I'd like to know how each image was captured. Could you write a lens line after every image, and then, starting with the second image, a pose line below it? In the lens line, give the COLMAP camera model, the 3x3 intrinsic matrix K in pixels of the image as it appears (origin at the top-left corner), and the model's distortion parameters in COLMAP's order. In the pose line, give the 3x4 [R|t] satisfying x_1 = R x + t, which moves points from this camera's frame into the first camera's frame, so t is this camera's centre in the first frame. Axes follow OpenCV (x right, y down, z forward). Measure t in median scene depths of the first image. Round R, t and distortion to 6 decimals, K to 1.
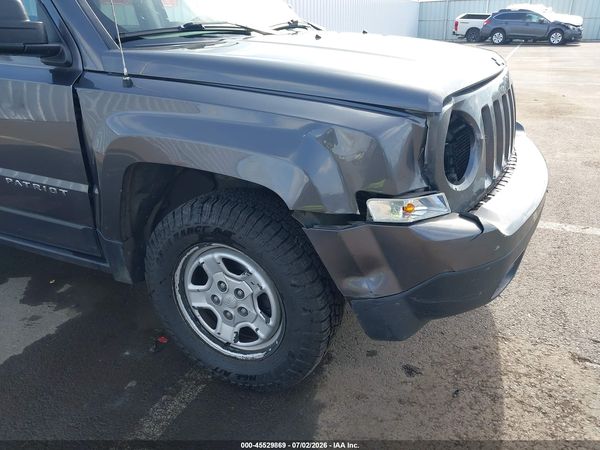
lens RADIAL K [[458.8, 0, 306.7], [0, 458.8, 226.5], [0, 0, 1]] dist [0.191615, -0.308517]
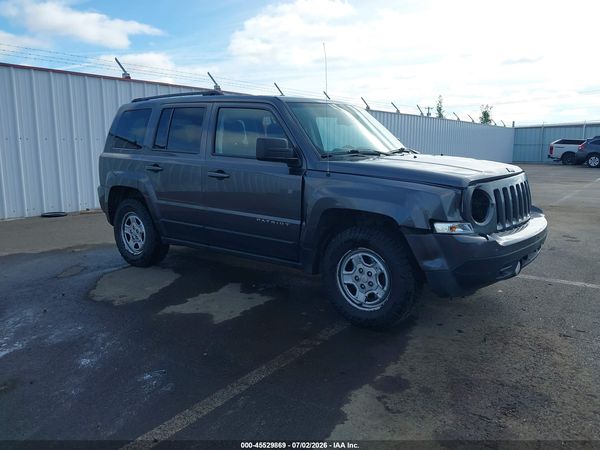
lens RADIAL K [[464.2, 0, 302.7], [0, 464.2, 224.3], [0, 0, 1]] dist [-0.001023, -0.007729]
pose [[0.976857, 0.044686, -0.209174, -0.017464], [-0.092733, 0.969725, -0.225908, 0.413297], [0.192746, 0.240077, 0.951426, -1.019455]]
